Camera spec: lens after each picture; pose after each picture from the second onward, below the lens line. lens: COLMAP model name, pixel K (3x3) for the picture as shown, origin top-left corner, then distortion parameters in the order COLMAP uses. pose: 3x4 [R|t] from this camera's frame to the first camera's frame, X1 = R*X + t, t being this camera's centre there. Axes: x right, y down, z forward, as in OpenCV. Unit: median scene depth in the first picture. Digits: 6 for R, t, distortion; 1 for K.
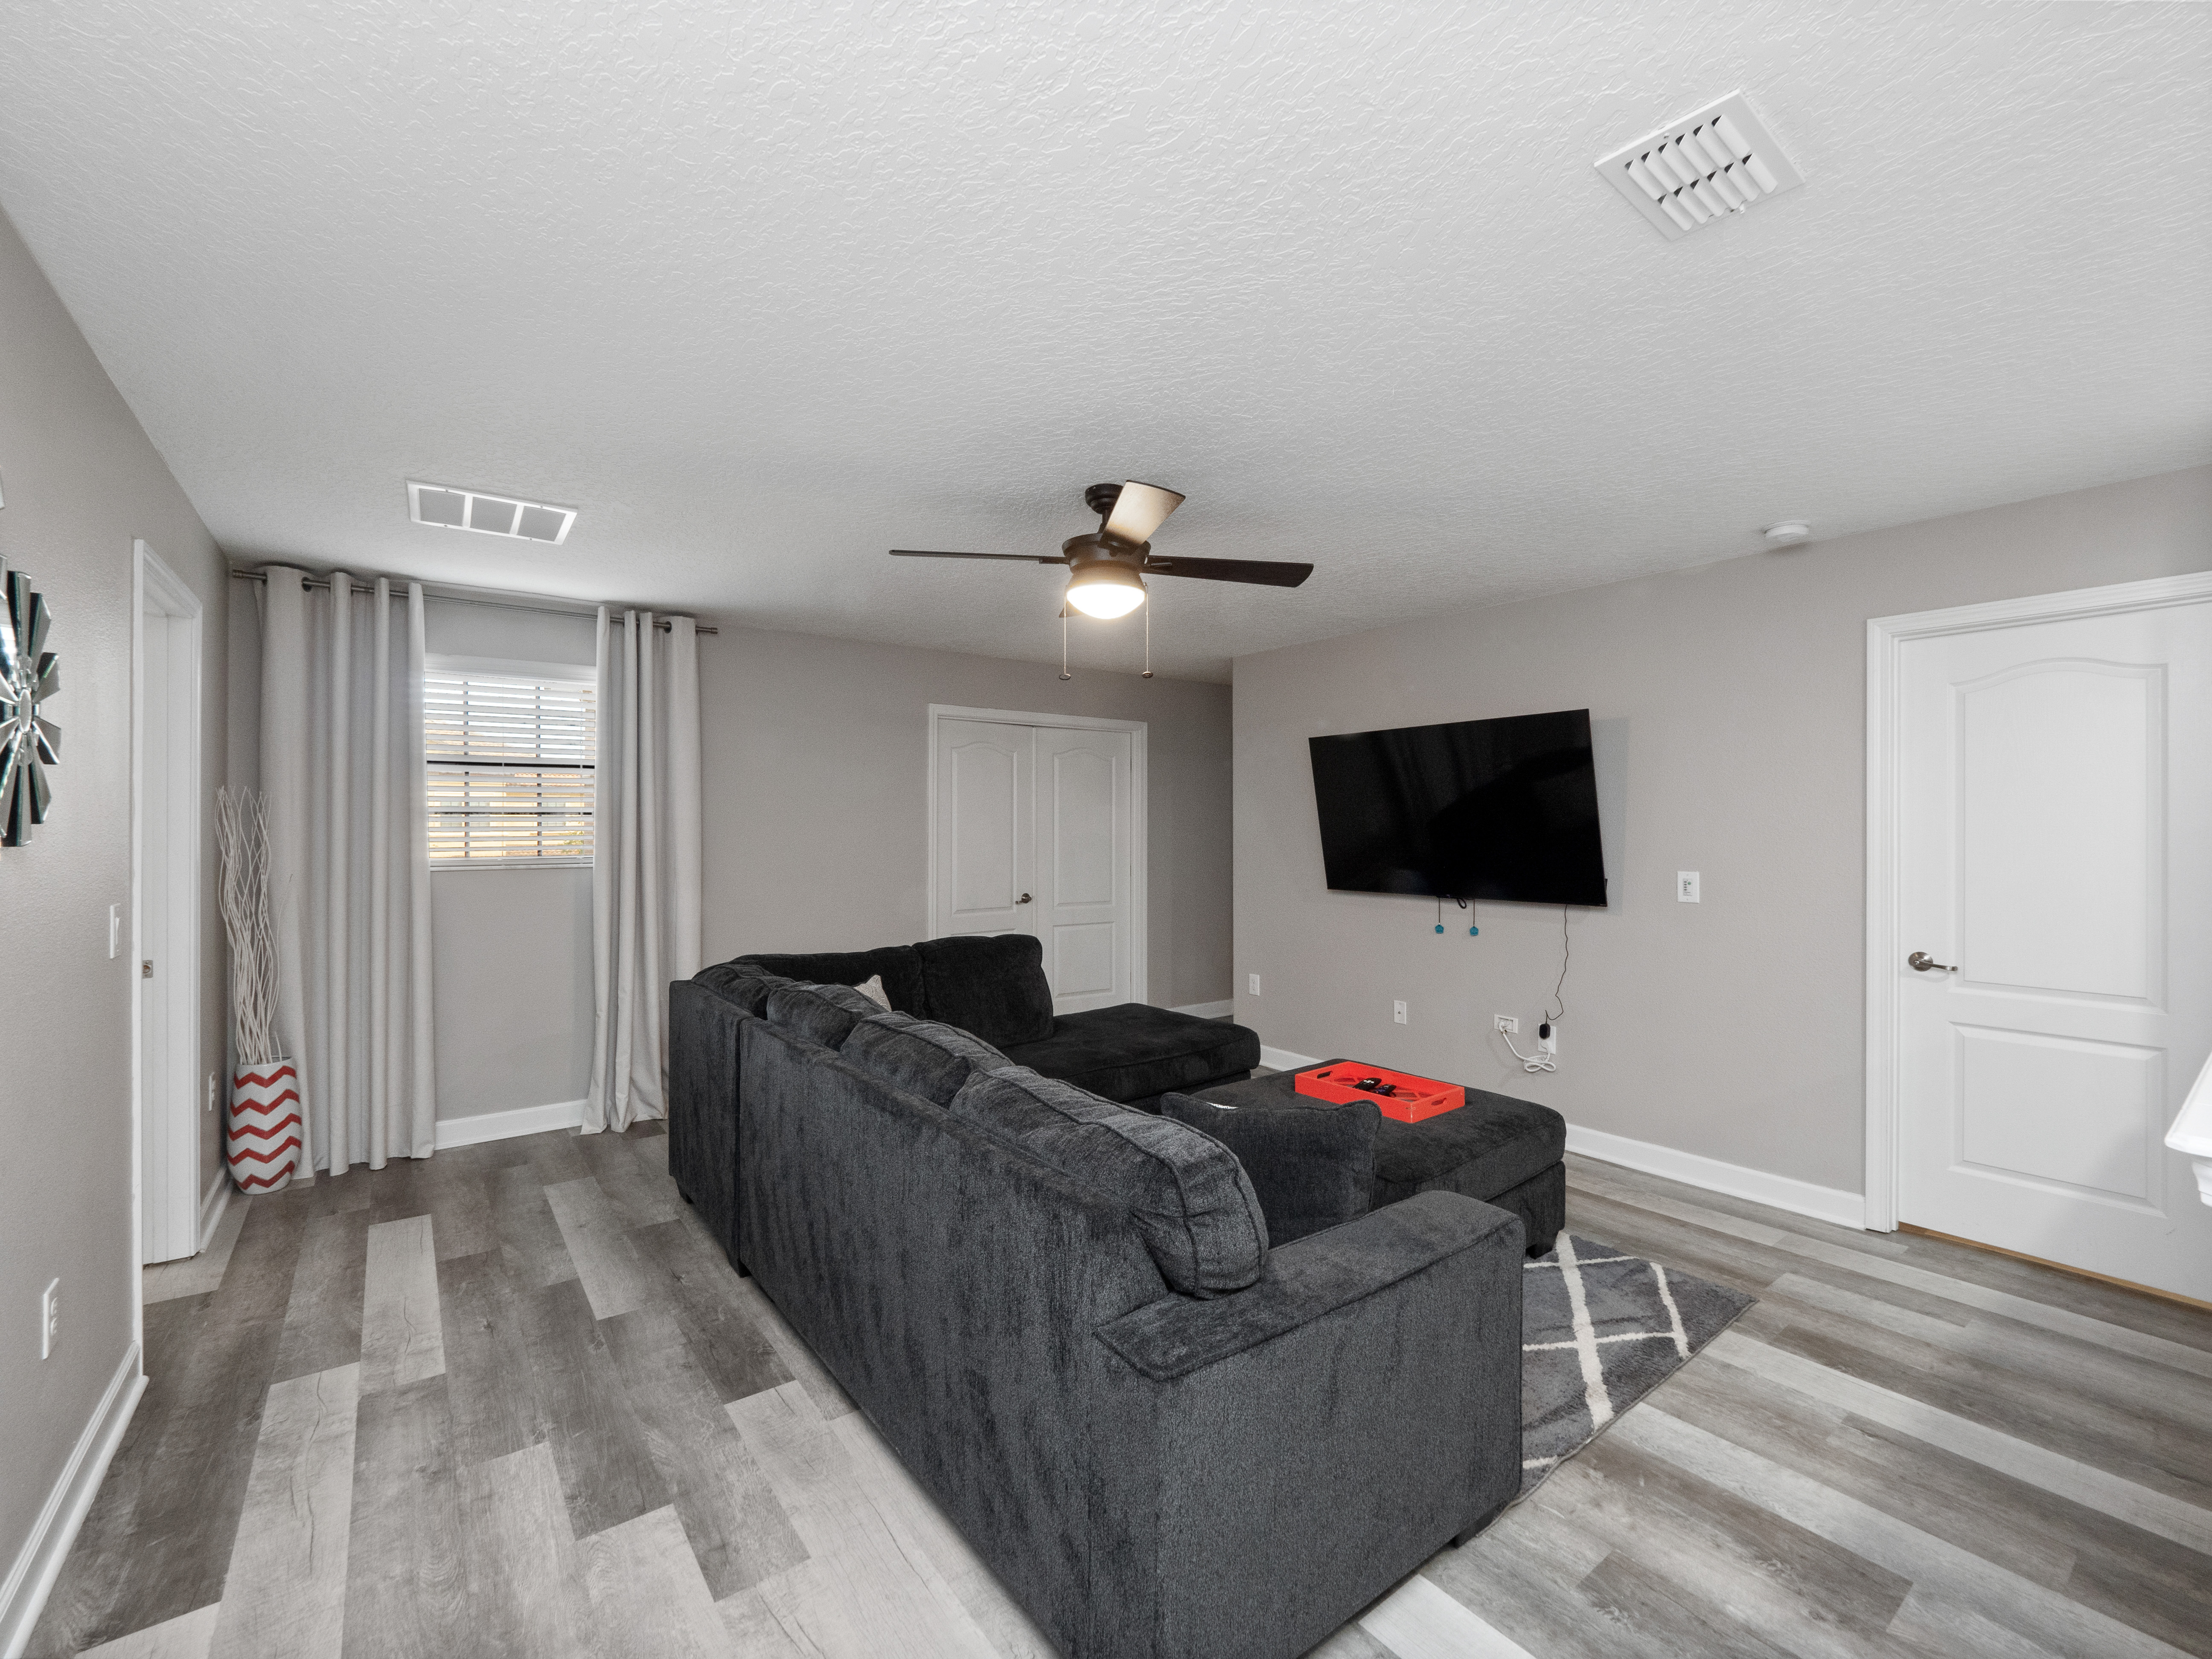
lens RADIAL K [[926.4, 0, 1092.4], [0, 926.4, 828.1], [0, 0, 1]] dist [-0.000022, -0.000157]
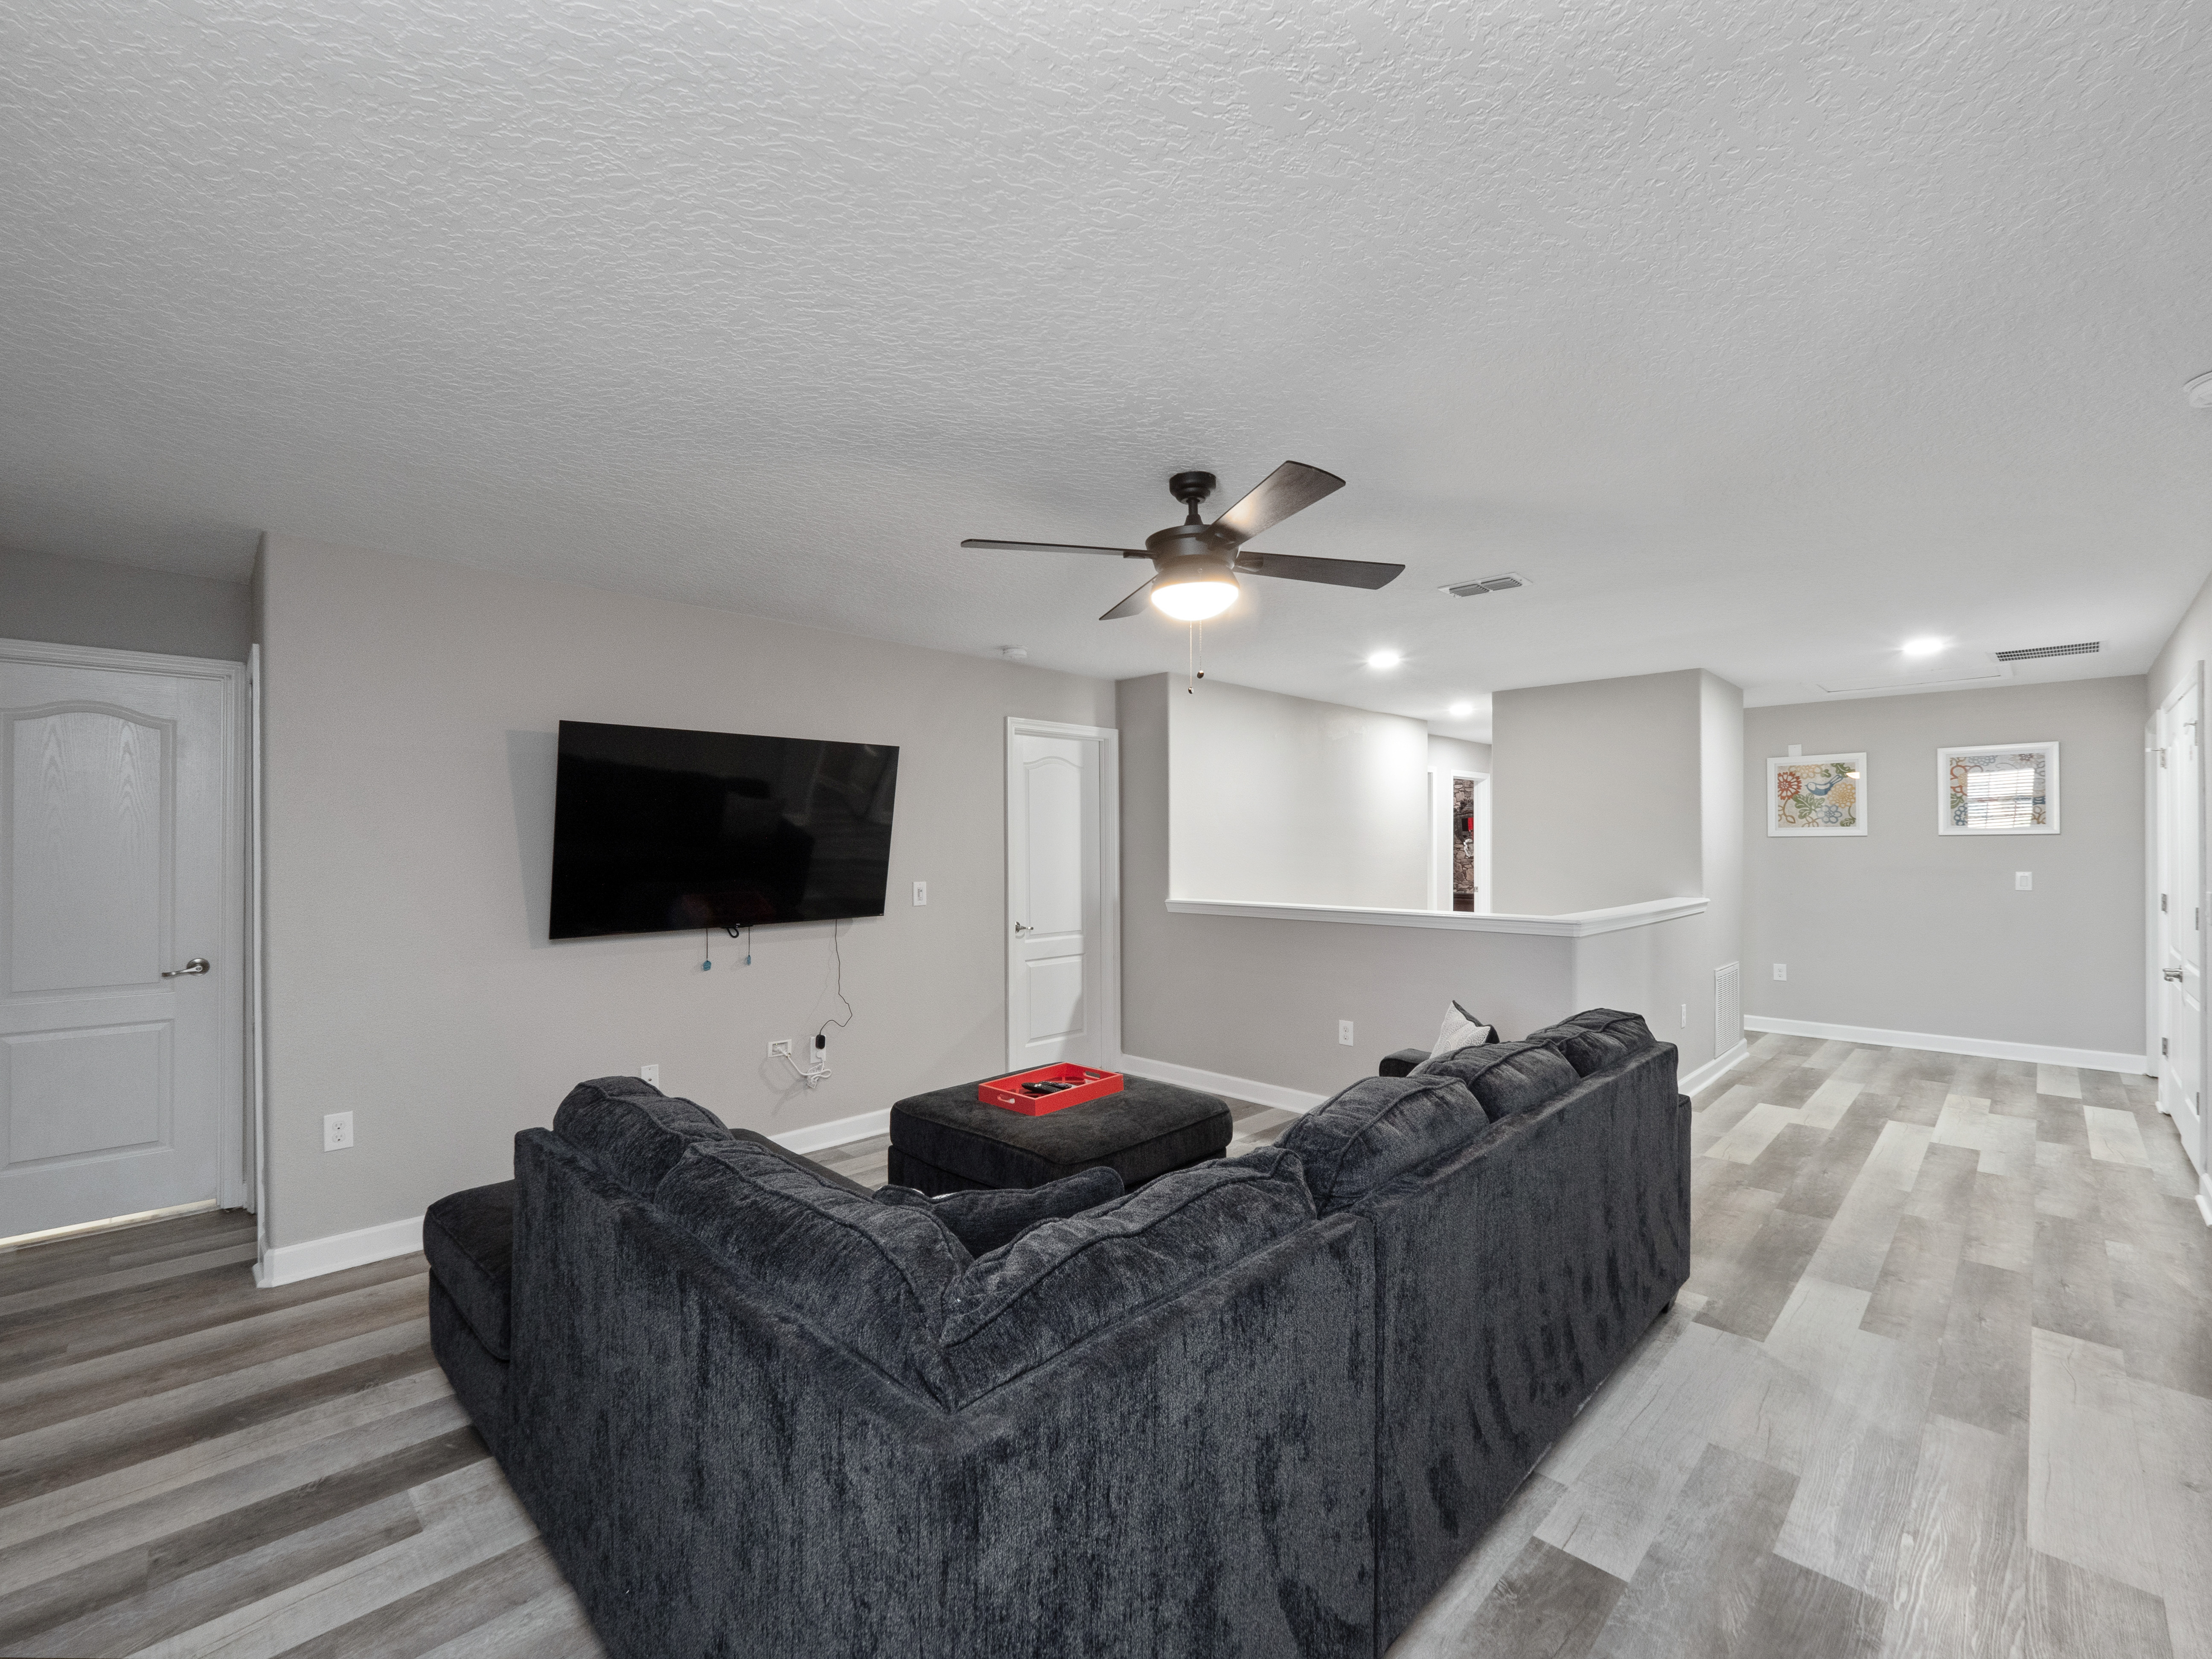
lens RADIAL K [[940.4, 0, 1081.9], [0, 940.4, 845.7], [0, 0, 1]] dist [-0.007019, -0.000385]
pose [[-0.123331, -0.003670, 0.992359, -0.802253], [0.006051, 0.999972, 0.004450, -0.008931], [-0.992347, 0.006554, -0.123305, 1.106625]]
